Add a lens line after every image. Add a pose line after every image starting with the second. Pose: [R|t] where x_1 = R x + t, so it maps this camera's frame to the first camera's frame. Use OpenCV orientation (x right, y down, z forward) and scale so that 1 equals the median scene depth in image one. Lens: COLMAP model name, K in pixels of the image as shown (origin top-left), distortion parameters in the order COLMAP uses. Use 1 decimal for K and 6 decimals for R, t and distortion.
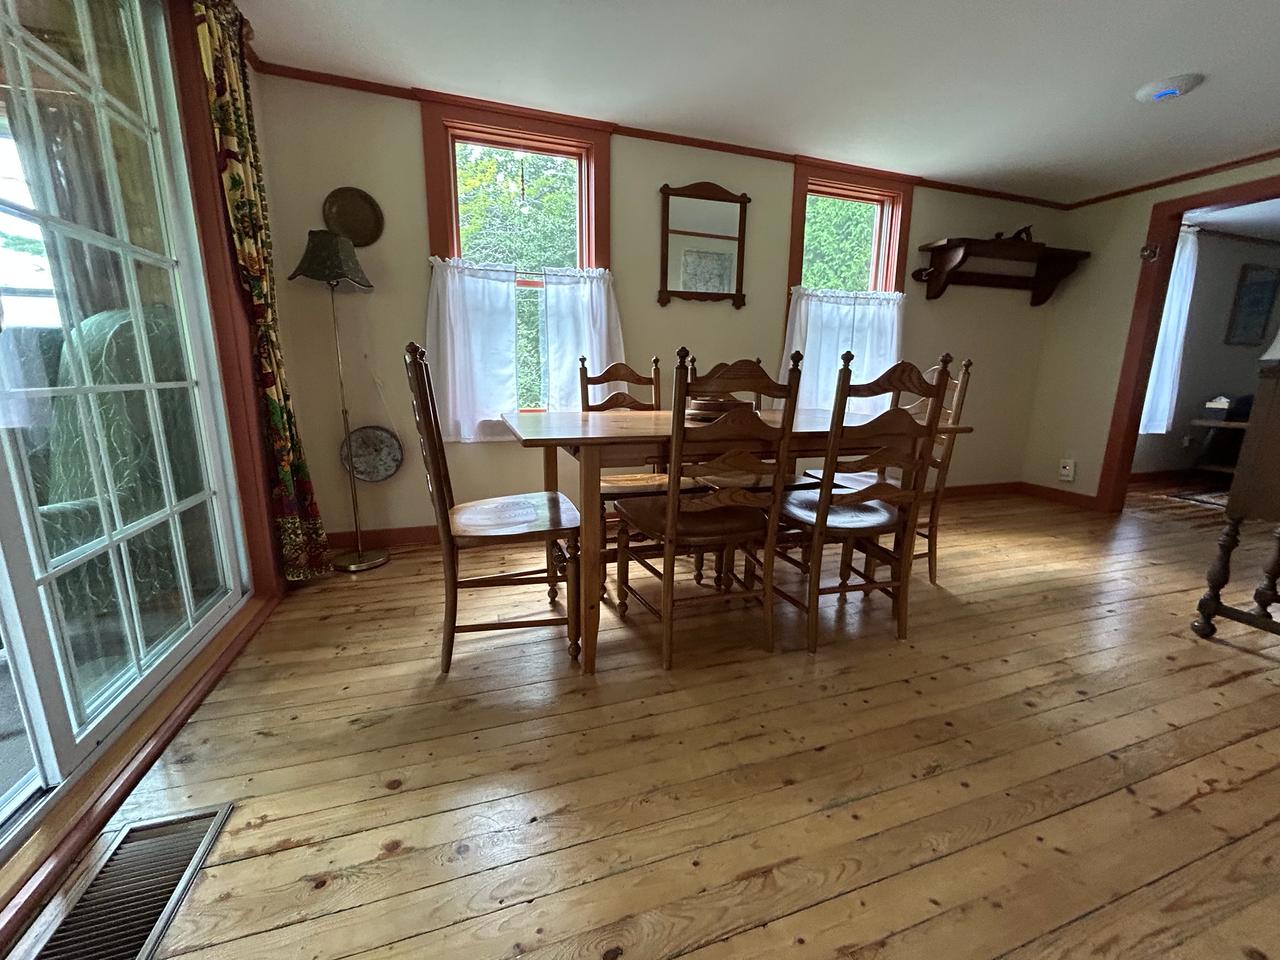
lens RADIAL K [[517.2, 0, 643.5], [0, 517.2, 478.2], [0, 0, 1]] dist [-0.001290, -0.000192]
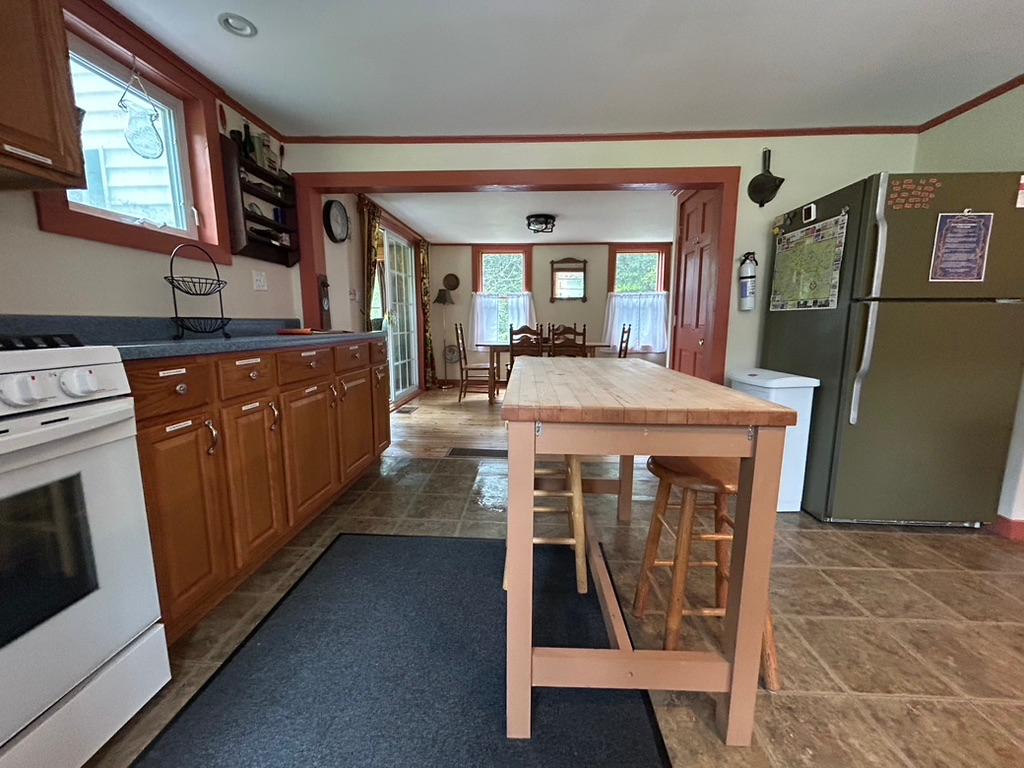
lens RADIAL K [[412.3, 0, 511.8], [0, 412.3, 380.4], [0, 0, 1]] dist [-0.000217, 0.000006]
pose [[0.925863, 0.041710, -0.375549, 0.692746], [-0.065698, 0.996520, -0.051291, 0.196828], [0.372103, 0.072162, 0.925382, -1.064636]]
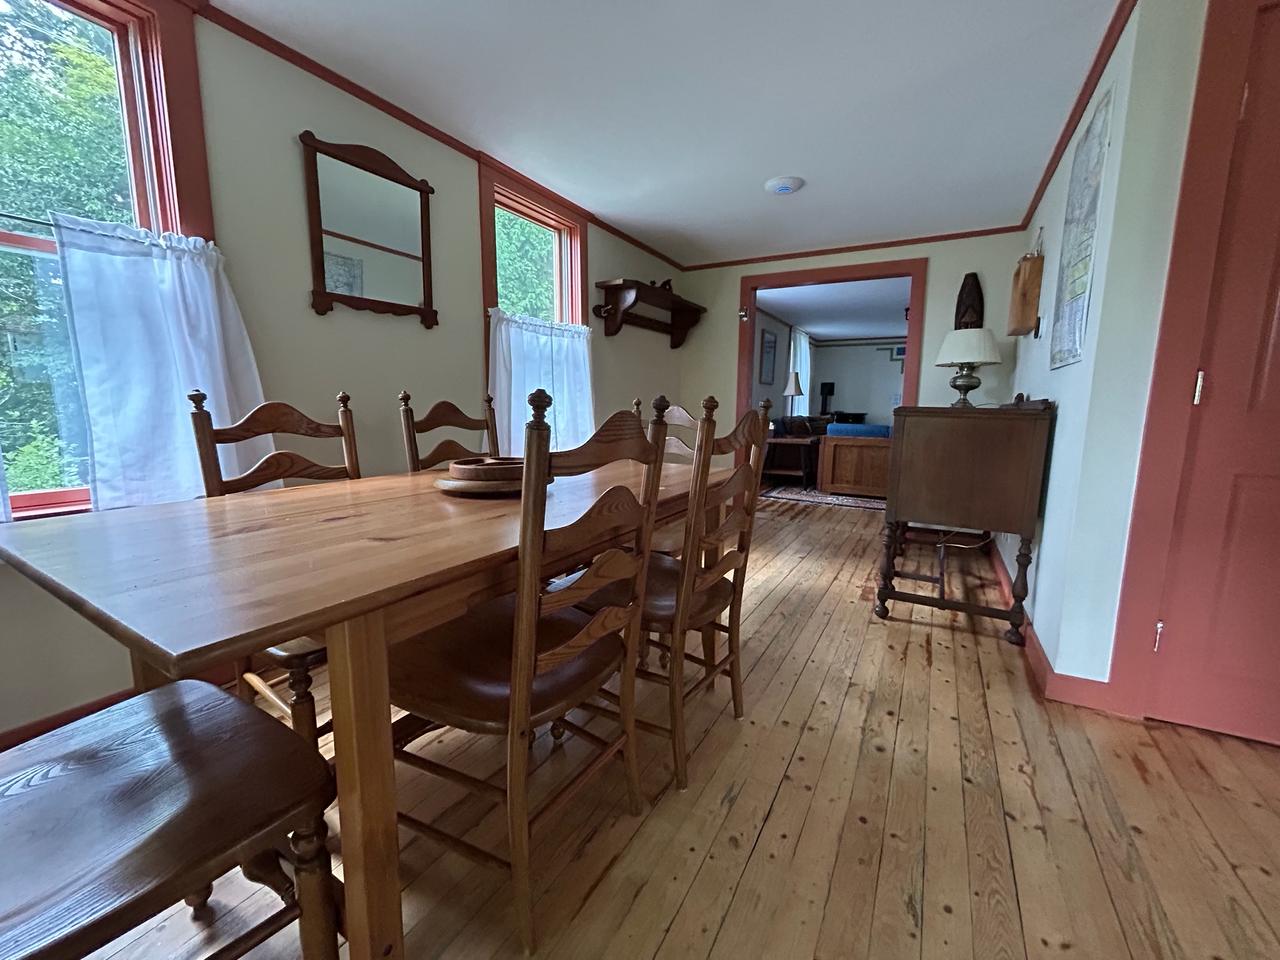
lens RADIAL K [[515.4, 0, 639.7], [0, 515.4, 475.5], [0, 0, 1]] dist [-0.000217, 0.000006]
pose [[0.757717, -0.094898, 0.645647, -0.102690], [0.129502, 0.991559, -0.006240, -0.074052], [-0.639605, 0.088341, 0.763611, 0.264407]]
